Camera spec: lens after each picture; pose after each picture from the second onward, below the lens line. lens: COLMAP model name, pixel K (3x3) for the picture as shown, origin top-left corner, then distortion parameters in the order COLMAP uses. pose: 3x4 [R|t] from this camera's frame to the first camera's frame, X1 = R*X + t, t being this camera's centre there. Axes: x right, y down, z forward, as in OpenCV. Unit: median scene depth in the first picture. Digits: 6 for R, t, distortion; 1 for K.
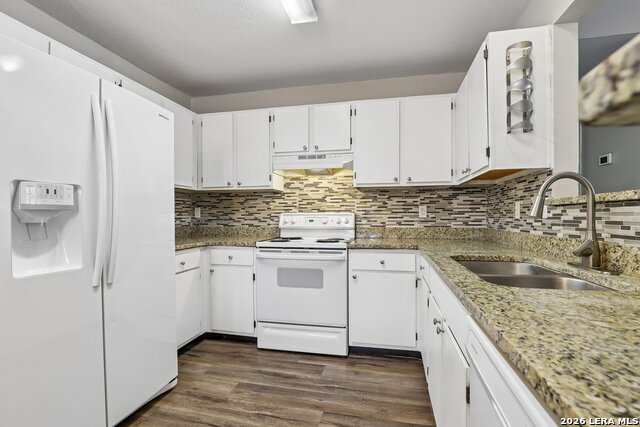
lens RADIAL K [[295.2, 0, 326.3], [0, 295.2, 218.6], [0, 0, 1]] dist [-0.021589, 0.003989]
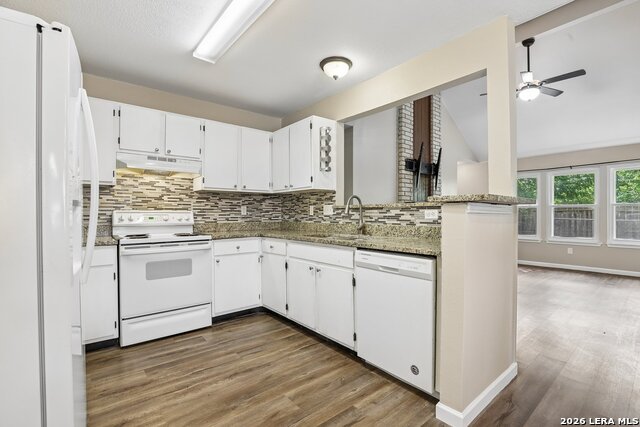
lens RADIAL K [[295.2, 0, 317.6], [0, 295.2, 215.0], [0, 0, 1]] dist [-0.021589, 0.003989]
pose [[0.625244, -0.001790, 0.780427, -0.602773], [0.006529, 0.999974, -0.002937, 0.003840], [-0.780402, 0.006931, 0.625240, -0.131688]]
